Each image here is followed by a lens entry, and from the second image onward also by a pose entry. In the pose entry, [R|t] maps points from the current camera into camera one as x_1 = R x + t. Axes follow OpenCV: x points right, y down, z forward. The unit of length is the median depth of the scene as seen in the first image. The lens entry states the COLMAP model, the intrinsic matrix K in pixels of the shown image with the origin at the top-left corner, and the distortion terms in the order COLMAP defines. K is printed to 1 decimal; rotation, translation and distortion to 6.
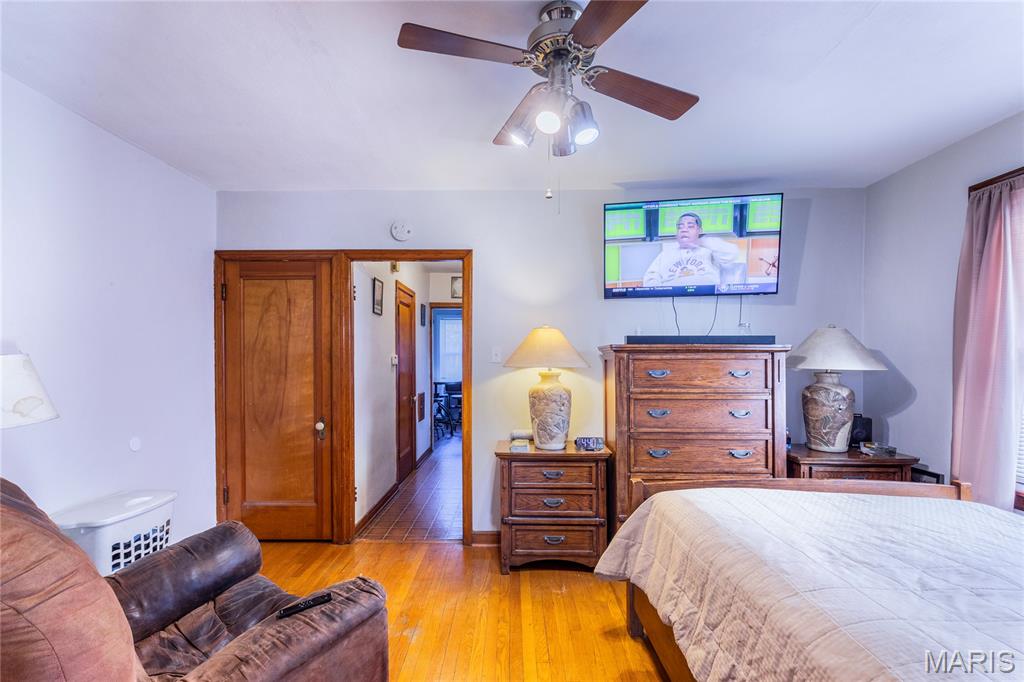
lens RADIAL K [[490.8, 0, 512.0], [0, 490.8, 341.0], [0, 0, 1]] dist [0.002096, 0.000141]
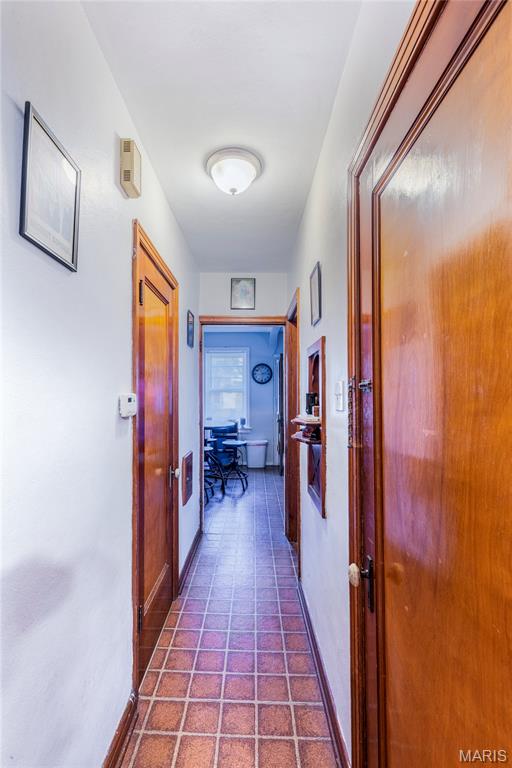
lens RADIAL K [[368.1, 0, 256.0], [0, 368.1, 384.0], [0, 0, 1]] dist [0.002096, 0.000141]
pose [[0.999910, 0.003730, 0.012901, -0.103364], [-0.003787, 0.999983, 0.004360, 0.014568], [-0.012884, -0.004408, 0.999907, 0.529913]]
